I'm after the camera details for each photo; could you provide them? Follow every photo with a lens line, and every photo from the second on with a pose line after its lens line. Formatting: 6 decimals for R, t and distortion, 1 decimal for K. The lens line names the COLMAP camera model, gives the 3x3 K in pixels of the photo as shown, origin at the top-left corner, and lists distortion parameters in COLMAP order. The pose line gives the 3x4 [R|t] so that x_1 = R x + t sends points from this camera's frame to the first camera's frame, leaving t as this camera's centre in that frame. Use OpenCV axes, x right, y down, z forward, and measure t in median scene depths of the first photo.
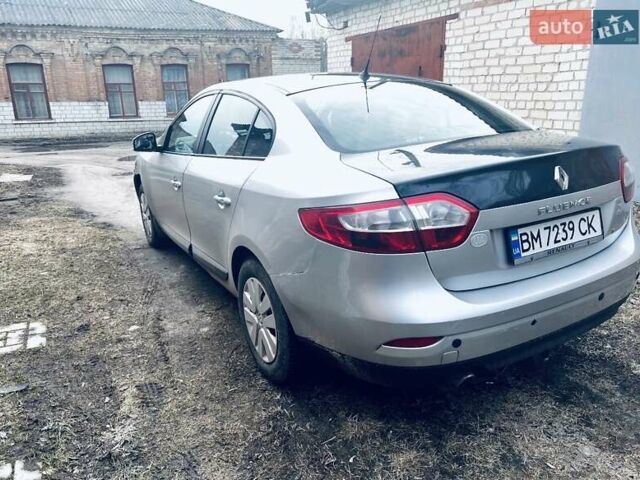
lens RADIAL K [[481.6, 0, 316.7], [0, 481.6, 239.3], [0, 0, 1]] dist [0.056977, -0.058965]
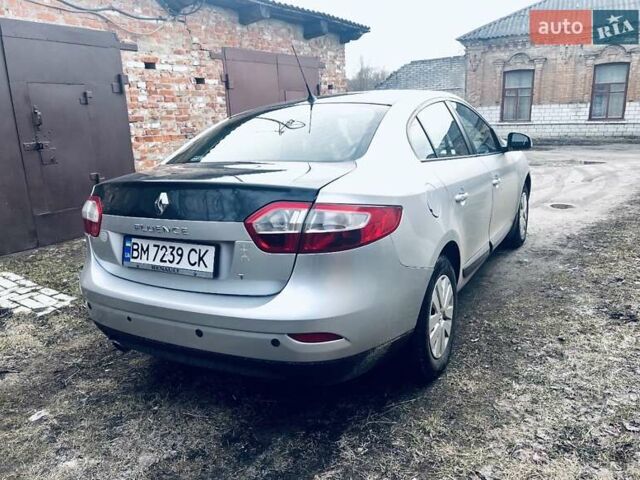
lens RADIAL K [[481.6, 0, 316.7], [0, 481.6, 239.3], [0, 0, 1]] dist [0.056977, -0.058965]
pose [[0.526374, 0.218020, -0.821826, 0.145402], [-0.217143, 0.968984, 0.117981, -0.022958], [0.822058, 0.116352, 0.557389, 0.062372]]
